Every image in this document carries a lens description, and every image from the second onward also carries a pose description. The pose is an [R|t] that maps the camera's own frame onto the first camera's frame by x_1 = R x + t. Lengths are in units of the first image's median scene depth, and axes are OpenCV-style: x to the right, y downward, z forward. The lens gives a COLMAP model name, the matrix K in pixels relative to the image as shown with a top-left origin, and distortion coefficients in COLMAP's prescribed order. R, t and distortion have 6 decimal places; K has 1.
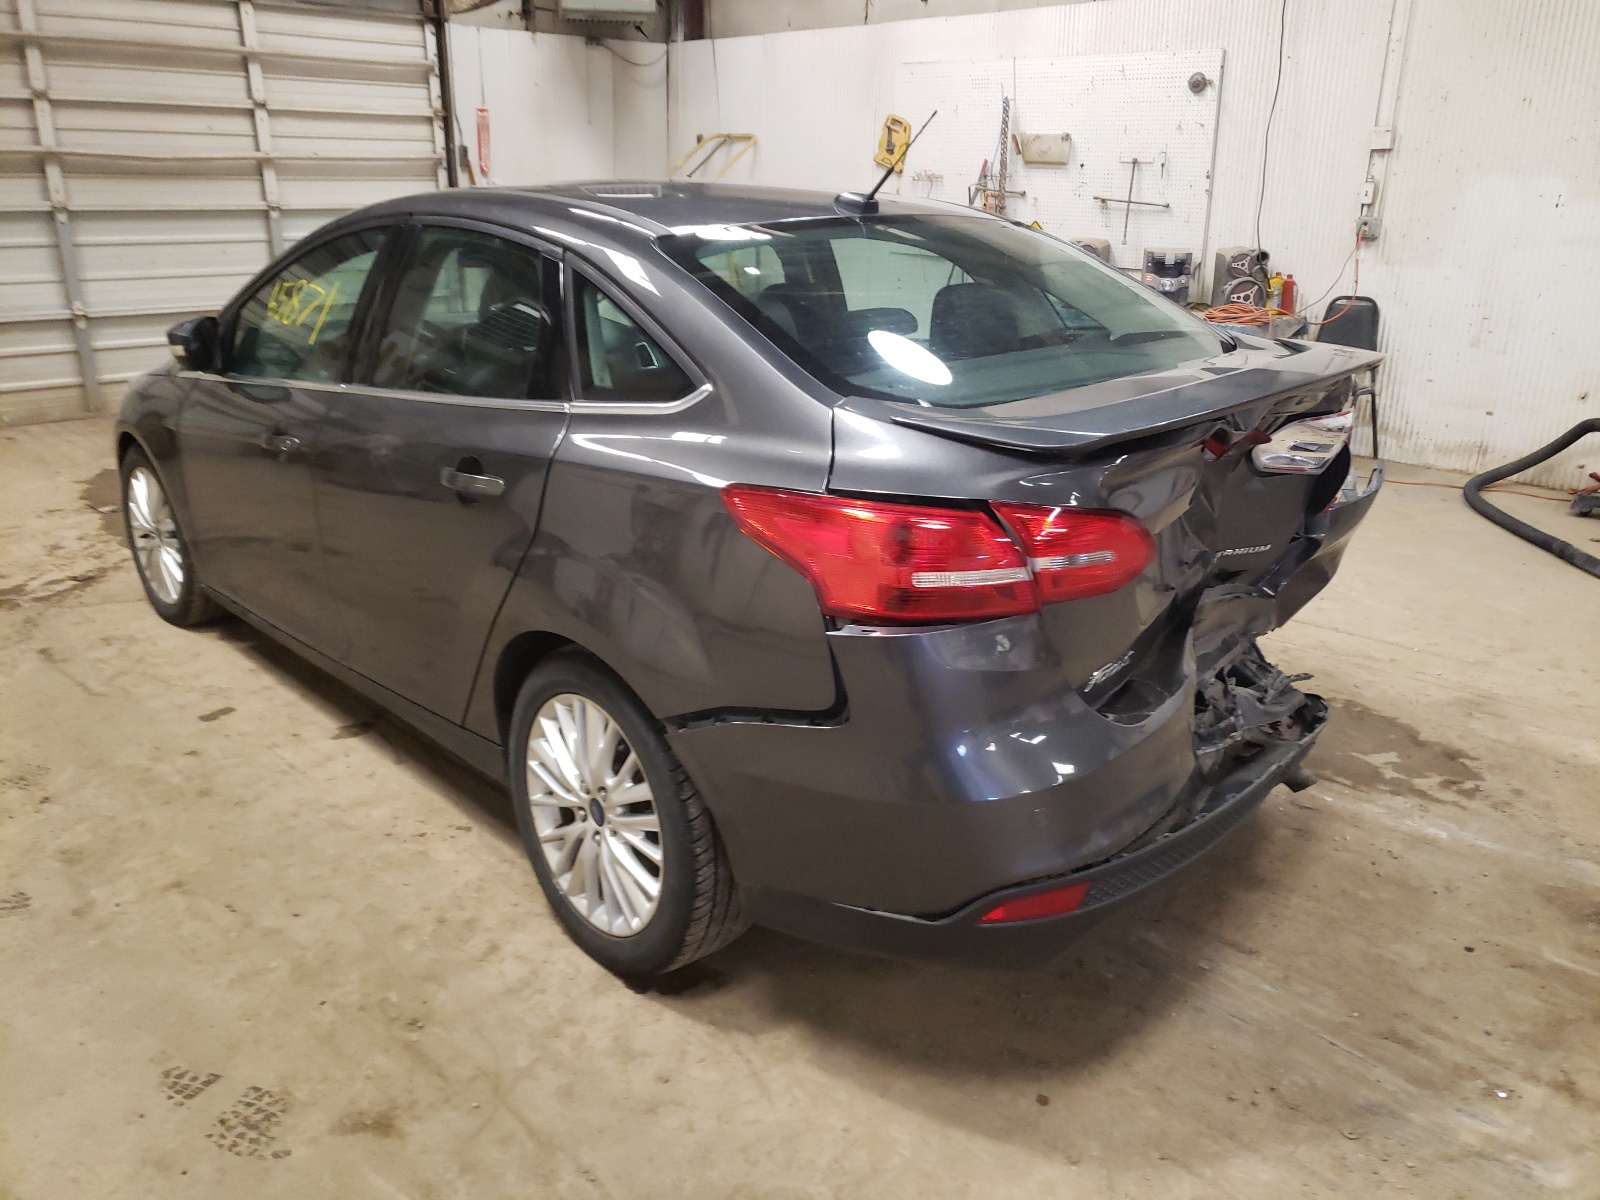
lens RADIAL K [[1248.8, 0, 807.9], [0, 1248.8, 597.1], [0, 0, 1]] dist [0.006801, 0.006502]
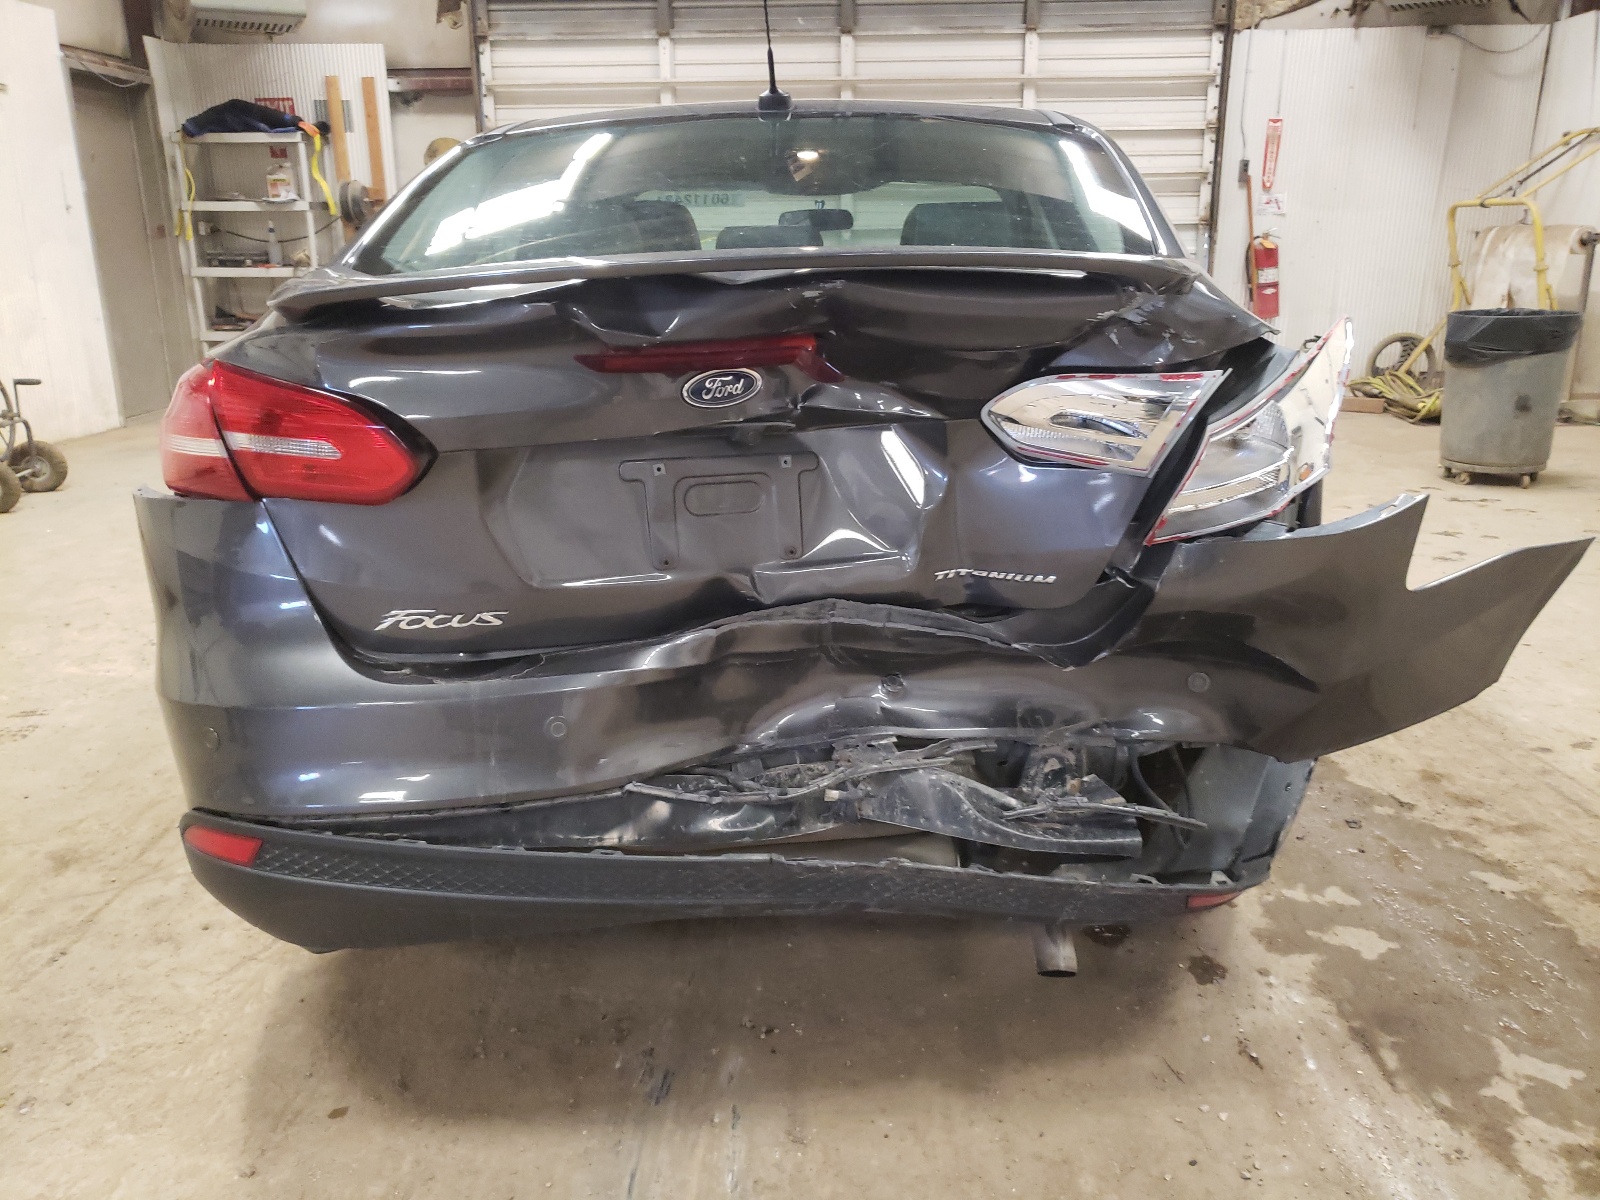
lens RADIAL K [[1241.7, 0, 800.0], [0, 1241.7, 600.0], [0, 0, 1]] dist [0.067065, -0.049741]
pose [[0.692441, 0.193109, -0.695151, 0.229844], [-0.222927, 0.973632, 0.048411, -0.010220], [0.686170, 0.121446, 0.717232, 0.141040]]
